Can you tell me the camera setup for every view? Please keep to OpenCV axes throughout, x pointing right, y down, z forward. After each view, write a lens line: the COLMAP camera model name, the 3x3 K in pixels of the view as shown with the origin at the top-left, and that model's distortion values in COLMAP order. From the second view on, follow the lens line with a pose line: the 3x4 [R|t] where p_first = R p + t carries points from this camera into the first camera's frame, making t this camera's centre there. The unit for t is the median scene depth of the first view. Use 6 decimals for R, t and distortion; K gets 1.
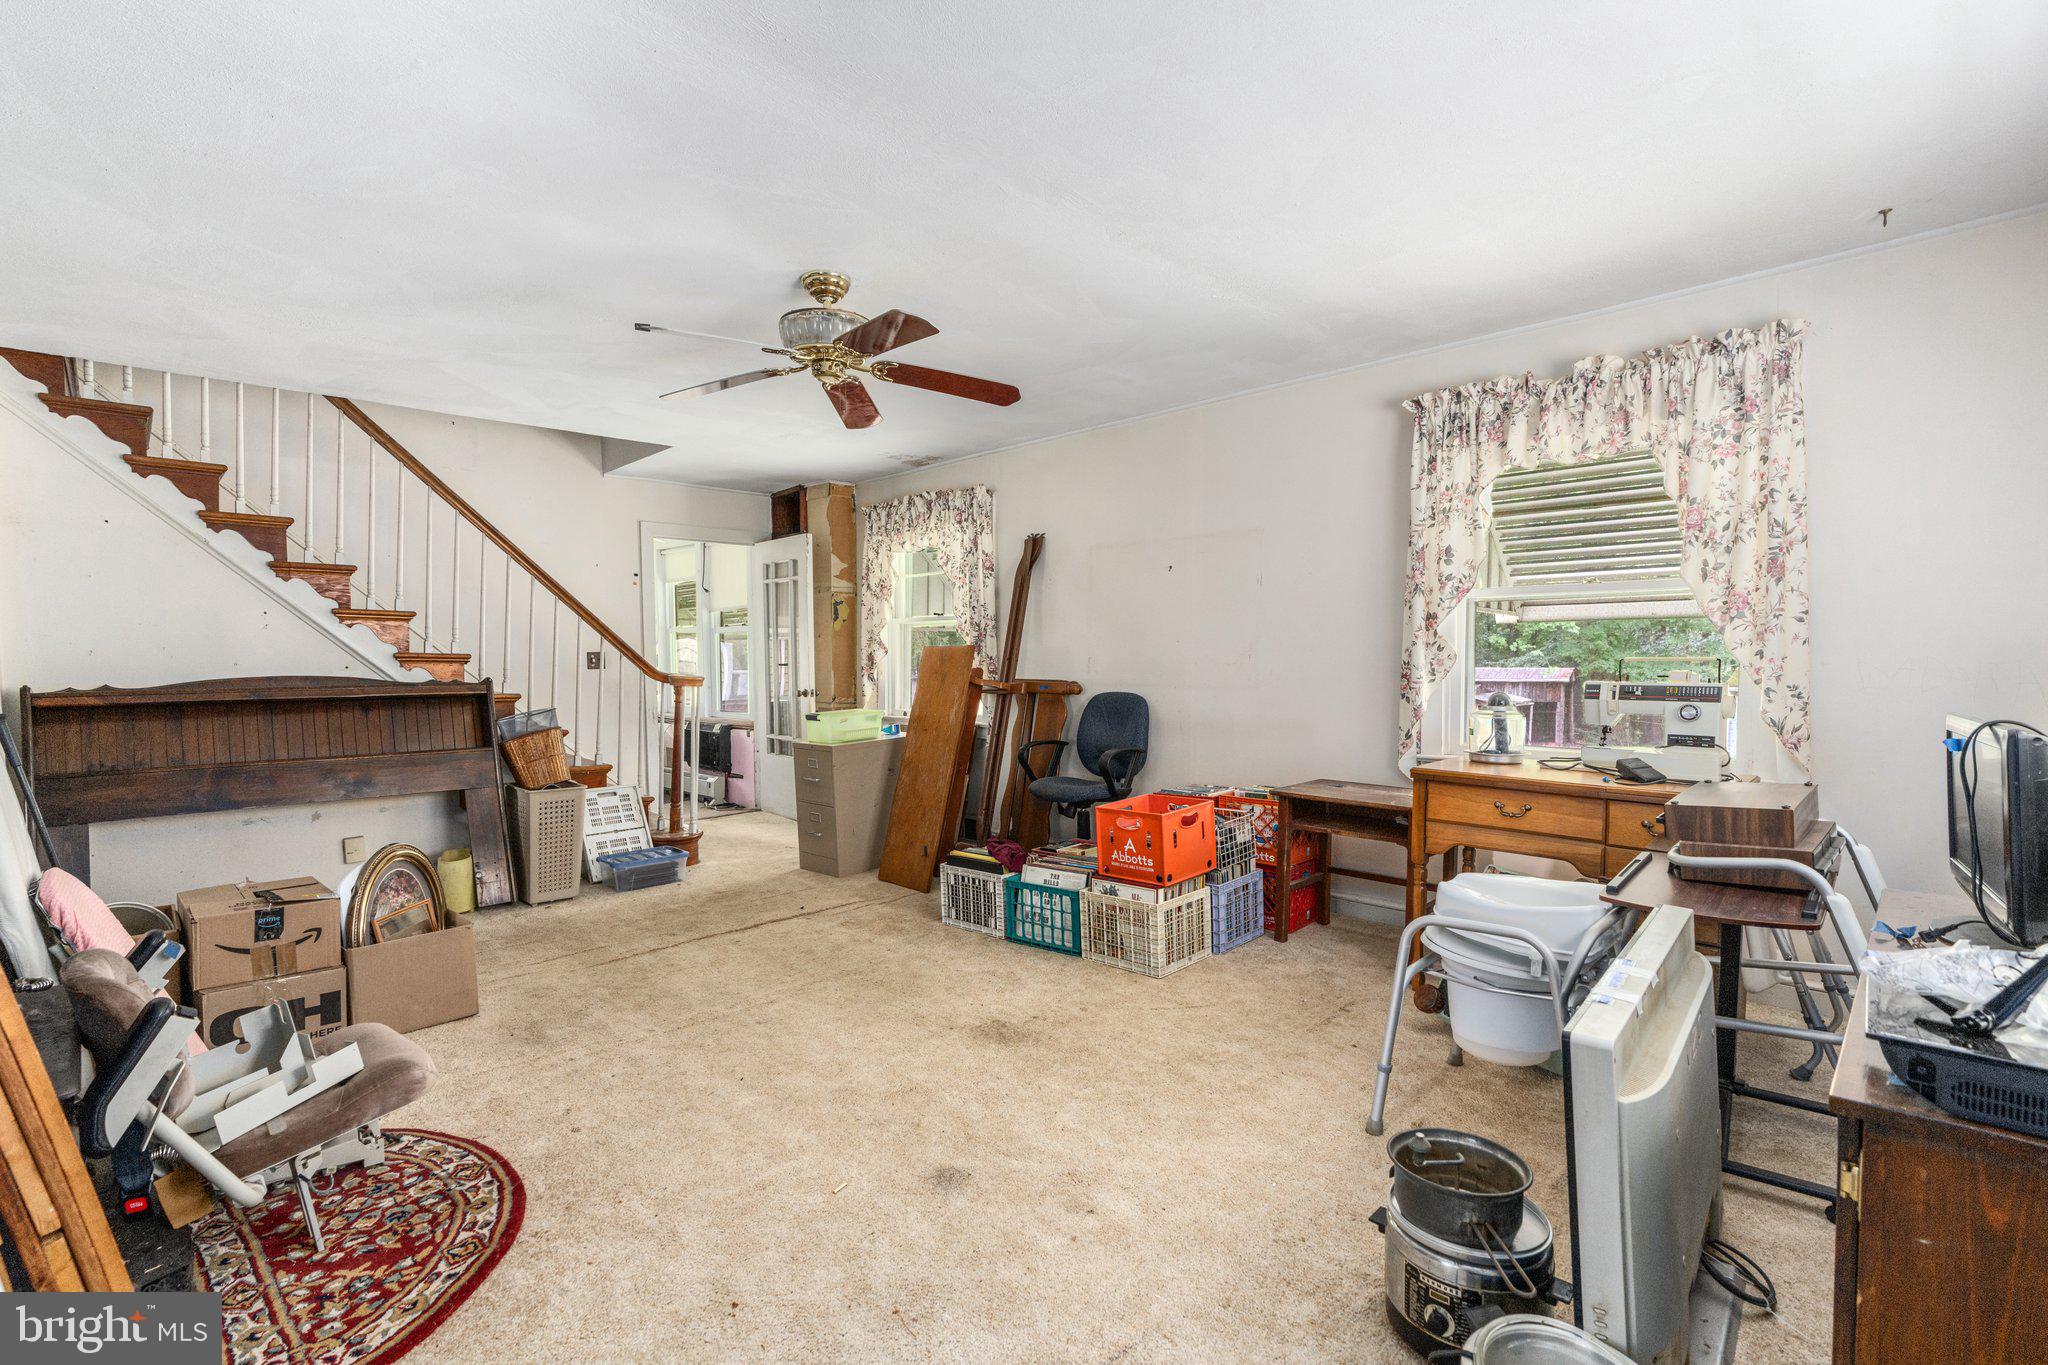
lens RADIAL K [[931.0, 0, 1027.1], [0, 931.0, 675.9], [0, 0, 1]] dist [-0.003158, -0.000010]
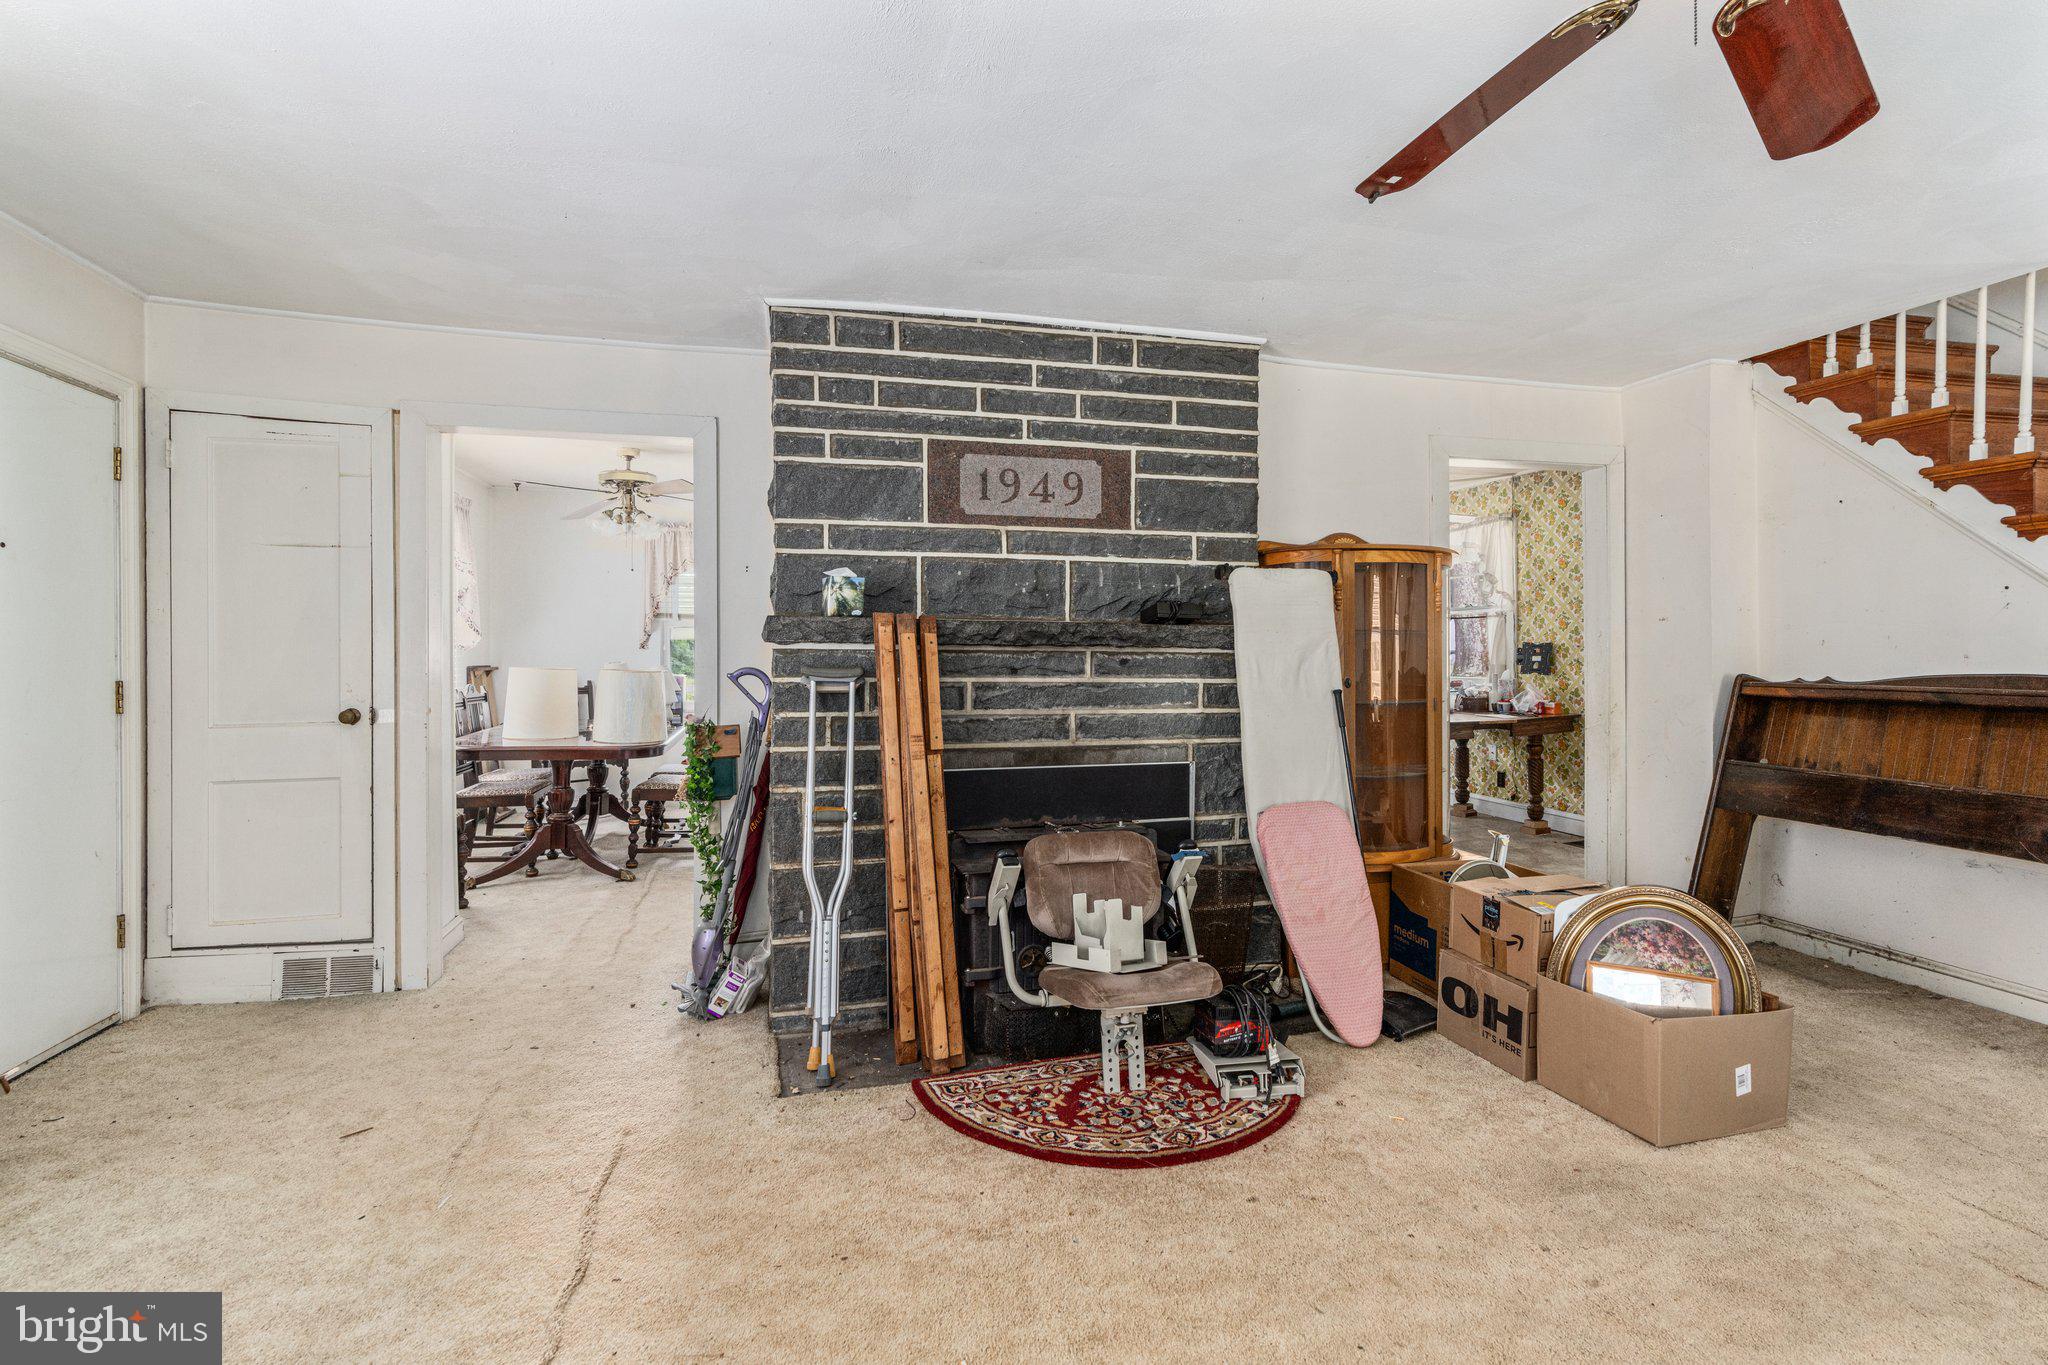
lens RADIAL K [[931.0, 0, 1031.0], [0, 931.0, 650.9], [0, 0, 1]] dist [-0.003158, -0.000010]
pose [[-0.508601, 0.002757, -0.860998, 0.425954], [-0.010850, 0.999895, 0.009611, -0.032690], [0.860934, 0.014230, -0.508518, 1.473965]]
